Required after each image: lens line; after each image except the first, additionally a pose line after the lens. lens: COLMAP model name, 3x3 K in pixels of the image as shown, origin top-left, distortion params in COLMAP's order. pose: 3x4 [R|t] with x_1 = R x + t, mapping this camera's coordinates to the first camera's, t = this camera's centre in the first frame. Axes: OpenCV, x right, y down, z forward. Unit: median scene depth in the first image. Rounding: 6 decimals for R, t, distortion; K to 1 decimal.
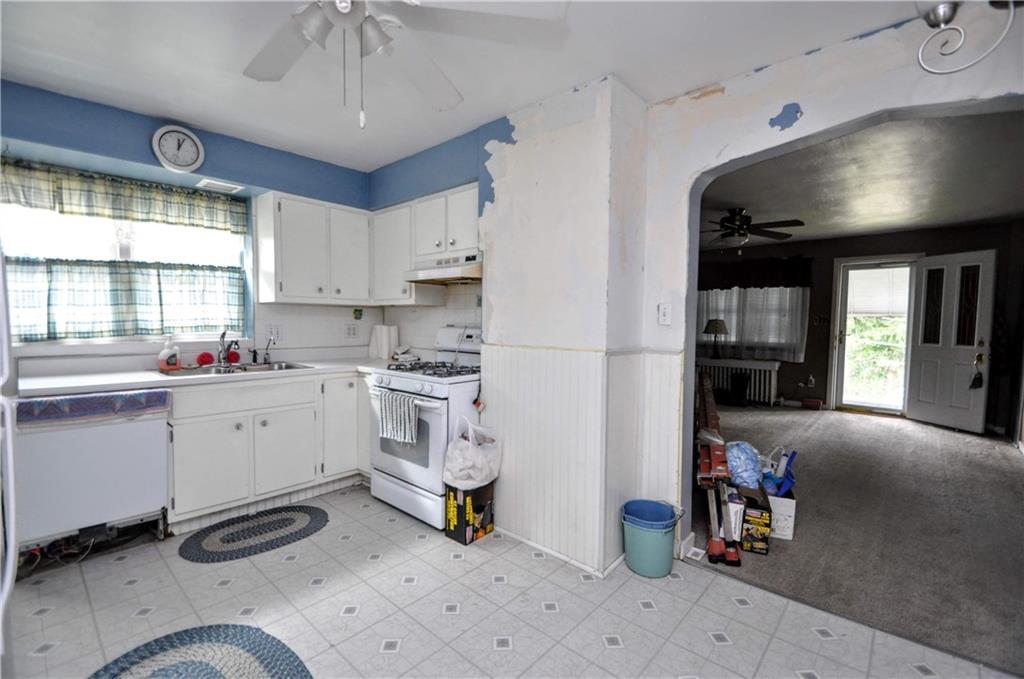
lens RADIAL K [[446.4, 0, 506.6], [0, 446.4, 341.6], [0, 0, 1]] dist [0.014857, -0.017497]
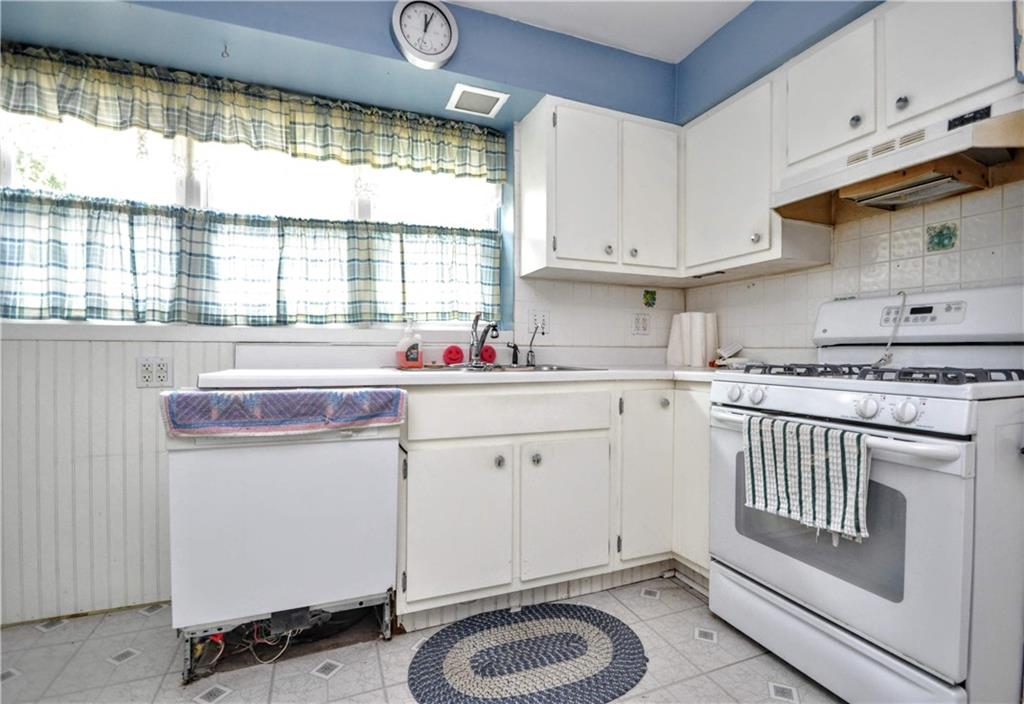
lens RADIAL K [[473.2, 0, 522.6], [0, 473.2, 354.8], [0, 0, 1]] dist [0.014571, -0.018118]
pose [[0.904598, -0.005844, -0.426227, -0.291582], [-0.012969, 0.999066, -0.041222, 0.072168], [0.426069, 0.042816, 0.903677, 0.425158]]
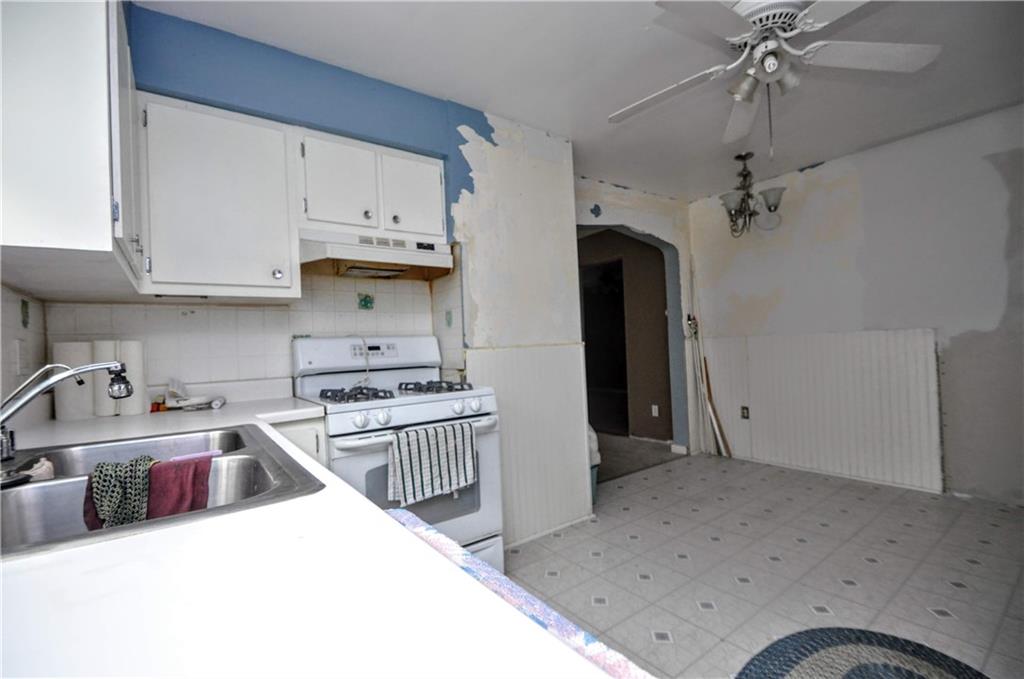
lens RADIAL K [[446.4, 0, 506.6], [0, 446.4, 341.6], [0, 0, 1]] dist [0.014857, -0.017497]
pose [[0.207187, -0.007358, 0.978274, -0.873800], [0.096040, 0.995294, -0.012854, 0.009780], [-0.973576, 0.096617, 0.206918, 0.735112]]
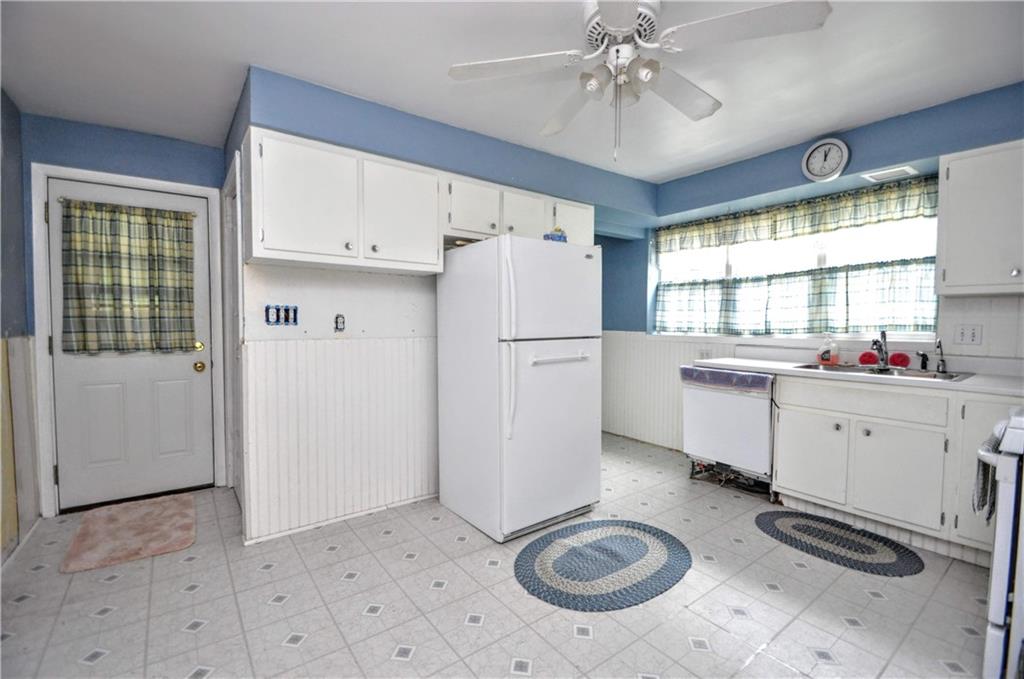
lens RADIAL K [[446.4, 0, 506.6], [0, 446.4, 341.6], [0, 0, 1]] dist [0.014857, -0.017497]
pose [[-0.196941, 0.034298, -0.979815, 0.468504], [-0.051728, 0.997632, 0.045319, -0.001746], [0.979050, 0.059609, -0.194701, 0.458091]]
